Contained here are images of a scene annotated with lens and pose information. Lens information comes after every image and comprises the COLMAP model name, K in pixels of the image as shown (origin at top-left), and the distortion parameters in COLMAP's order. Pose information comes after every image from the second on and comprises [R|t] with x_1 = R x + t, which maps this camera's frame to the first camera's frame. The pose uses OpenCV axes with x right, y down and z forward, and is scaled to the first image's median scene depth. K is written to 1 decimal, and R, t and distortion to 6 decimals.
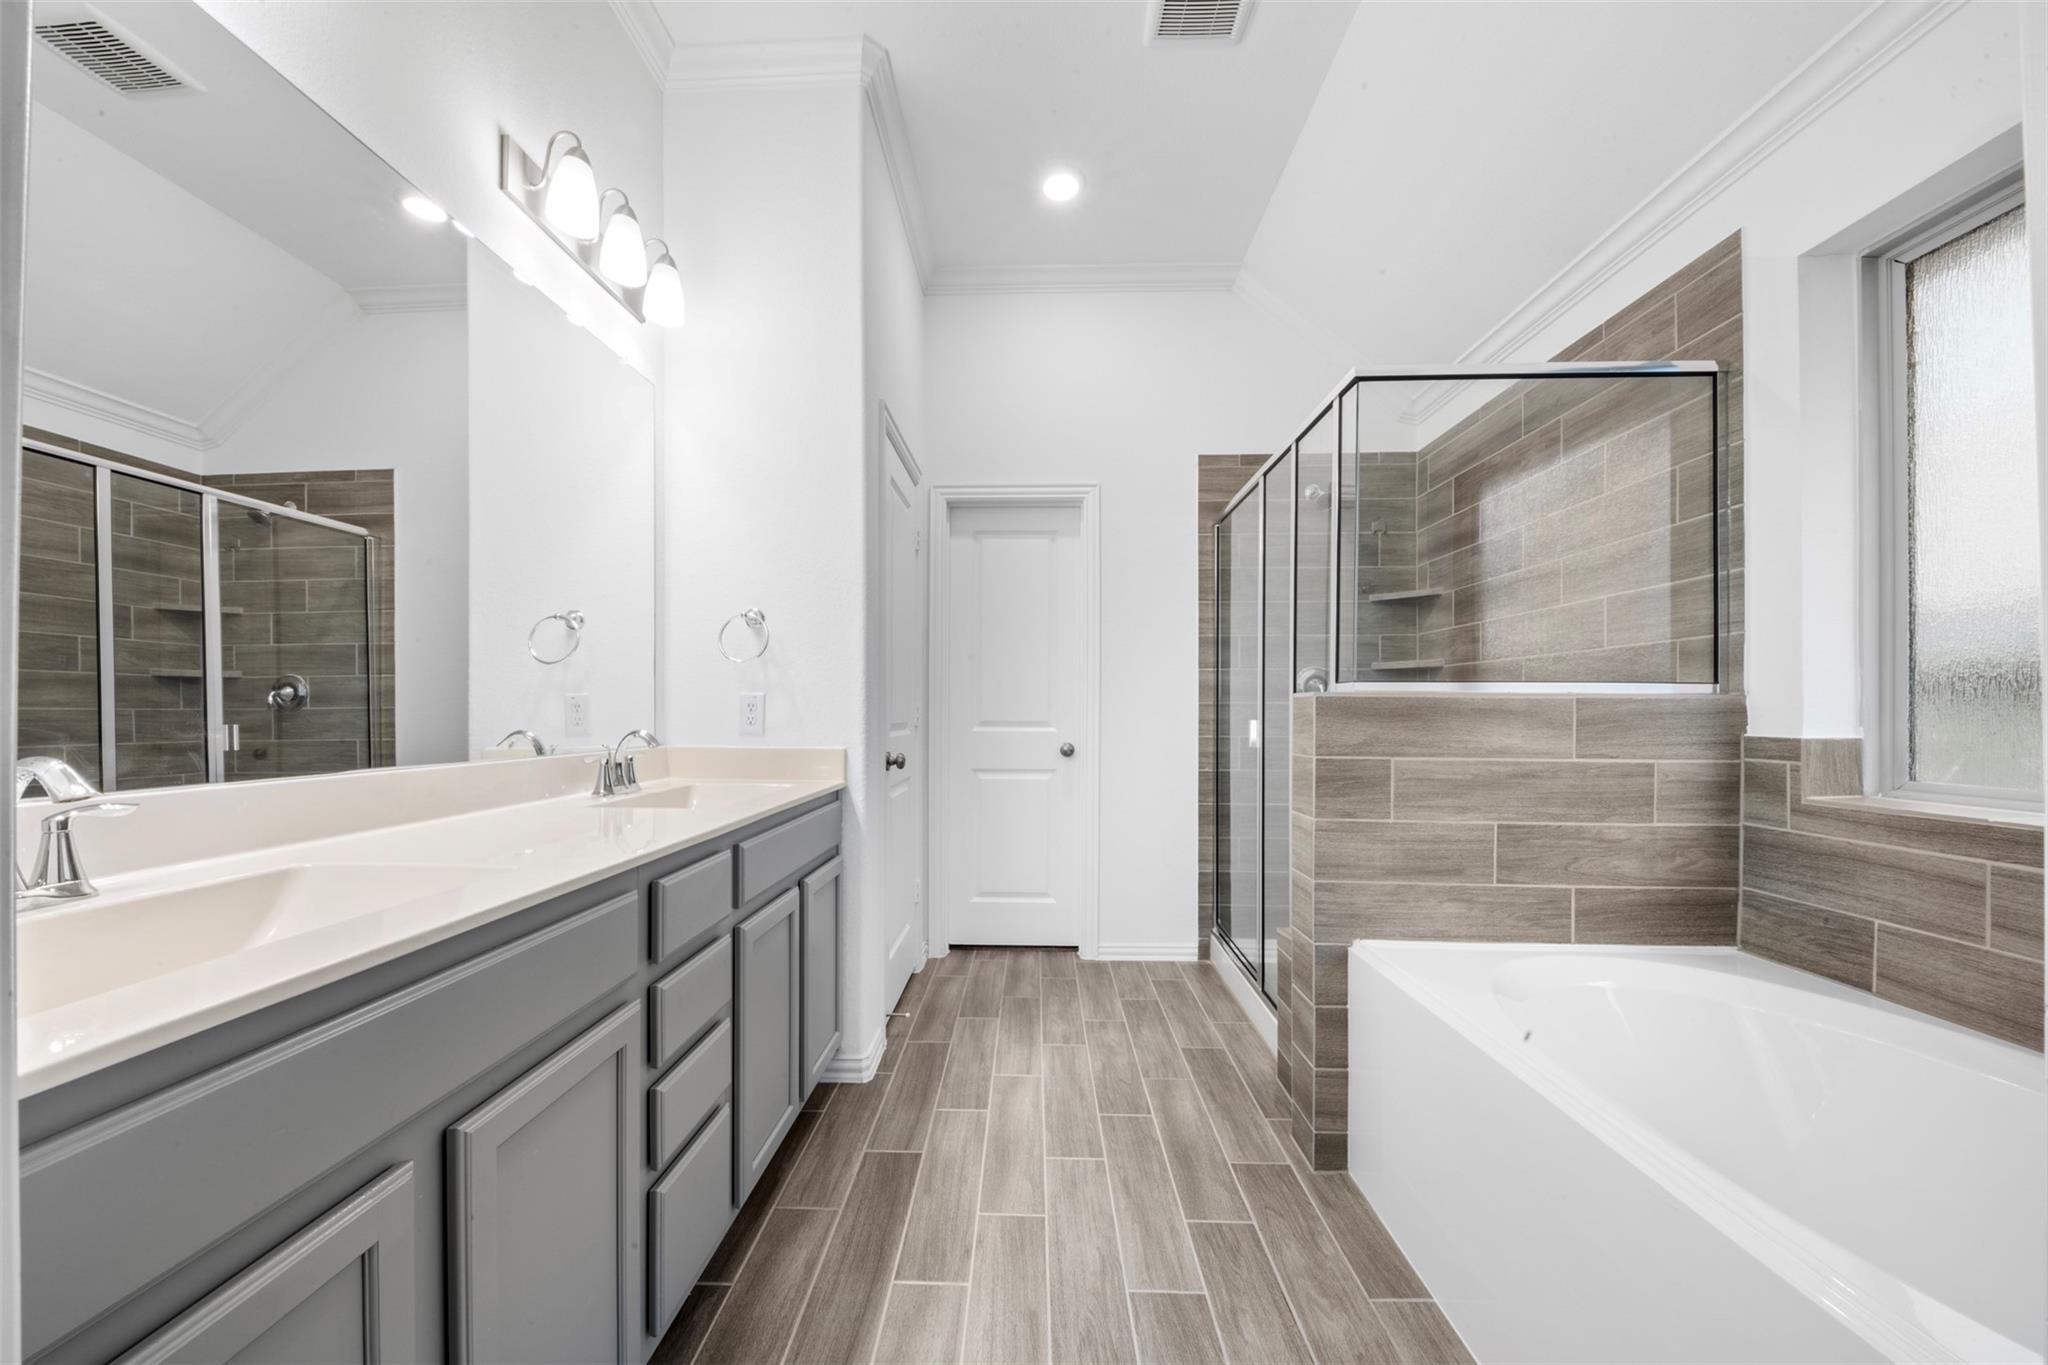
lens RADIAL K [[717.9, 0, 1015.6], [0, 717.9, 704.5], [0, 0, 1]] dist [0.015412, -0.008809]
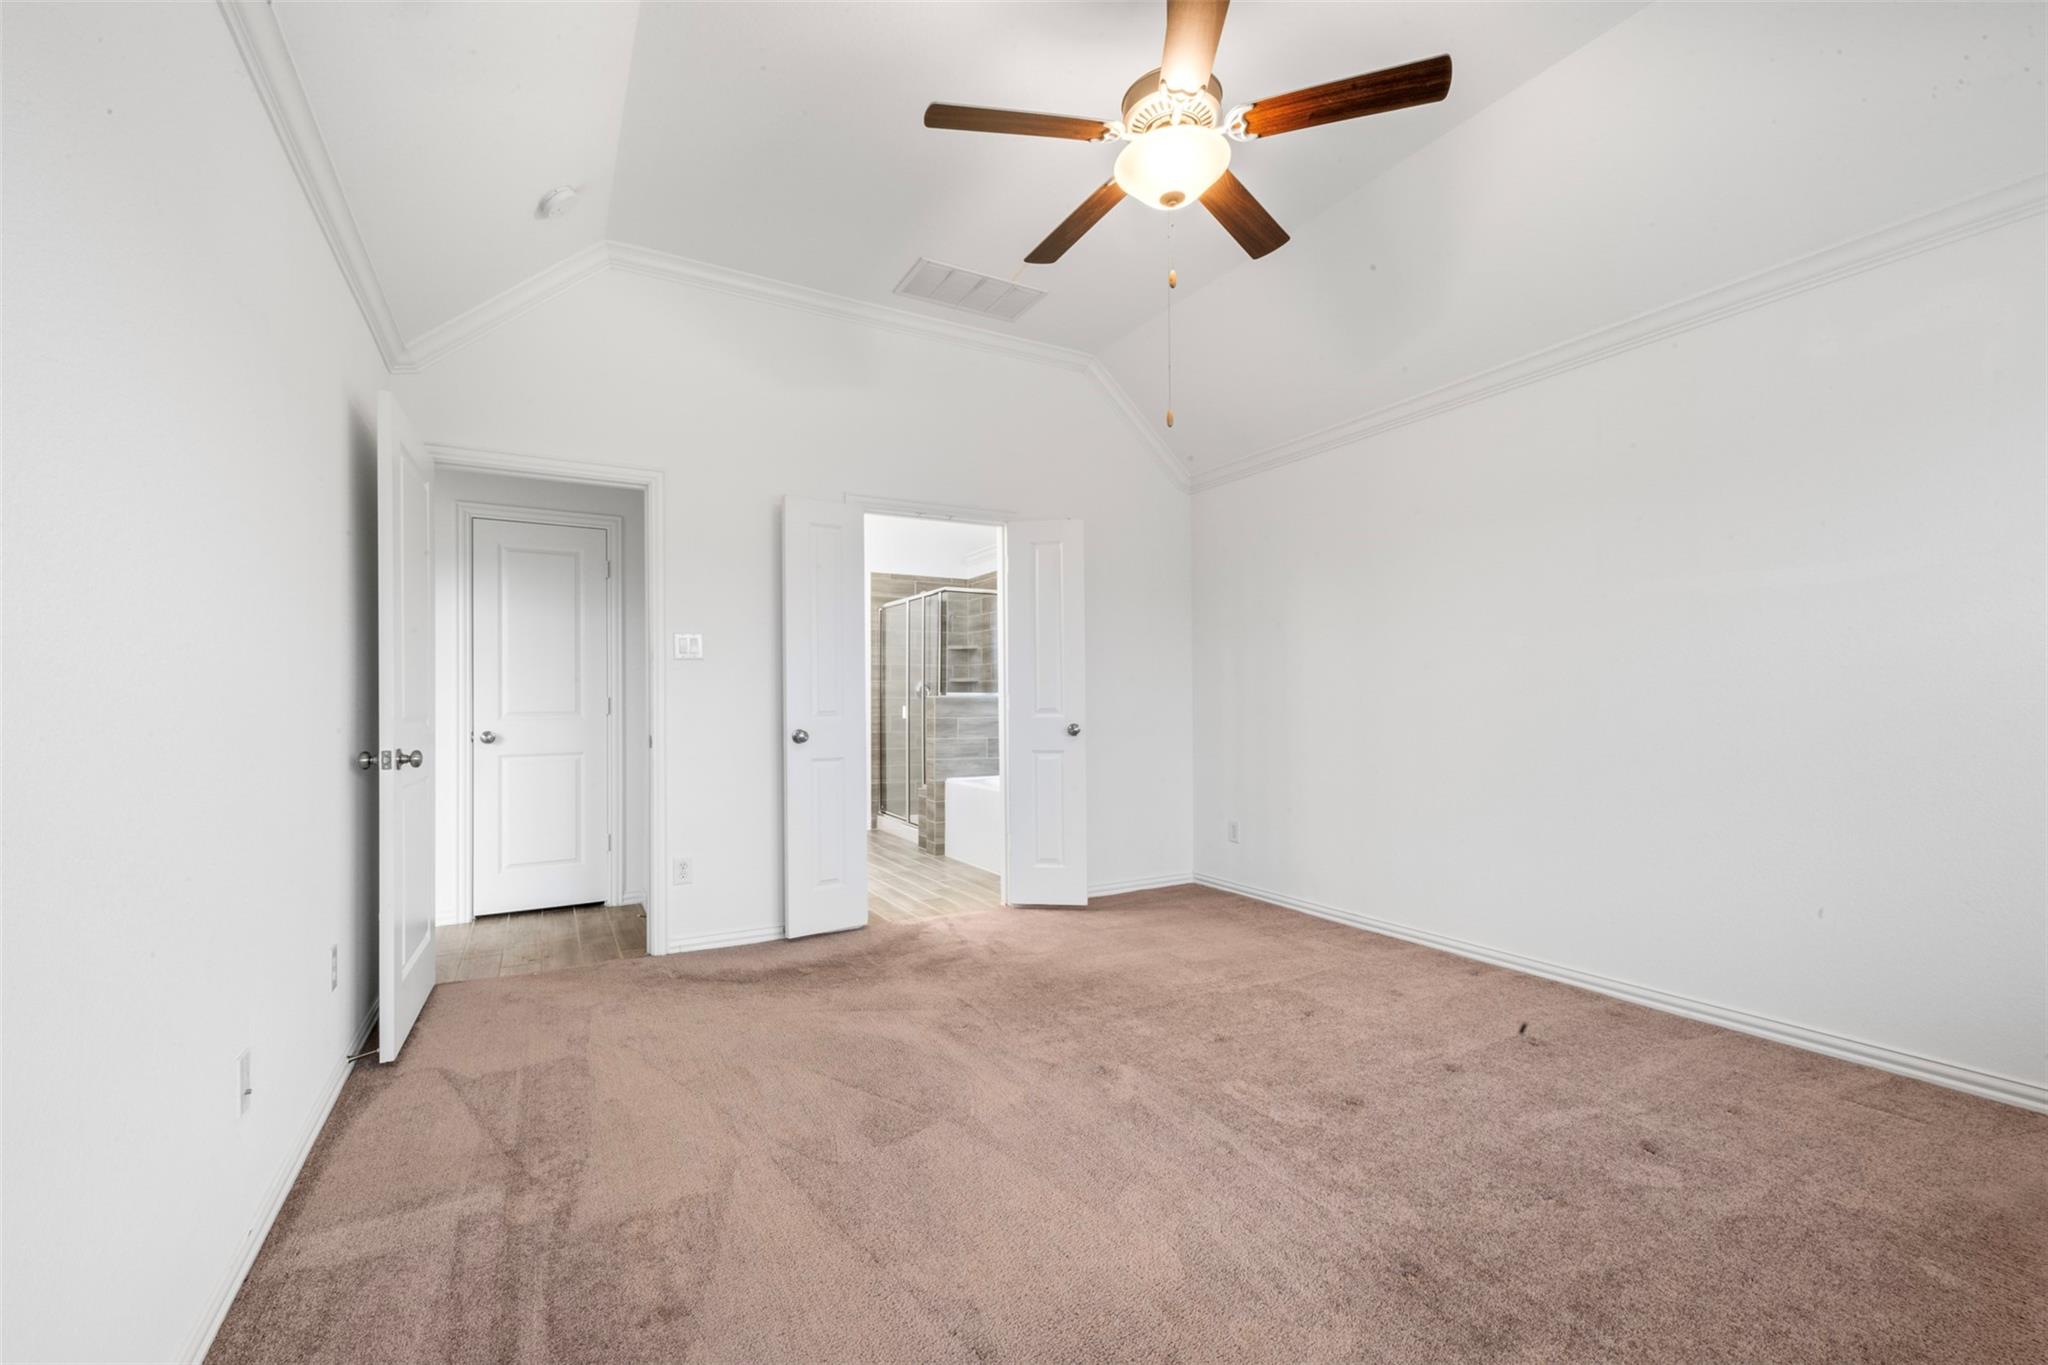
lens RADIAL K [[905.2, 0, 1024.0], [0, 905.2, 682.5], [0, 0, 1]] dist [-0.000894, -0.000146]
pose [[0.852905, -0.007890, 0.522006, -0.690850], [0.004418, 0.999959, 0.007896, -0.063781], [-0.522047, -0.004428, 0.852905, -1.349379]]
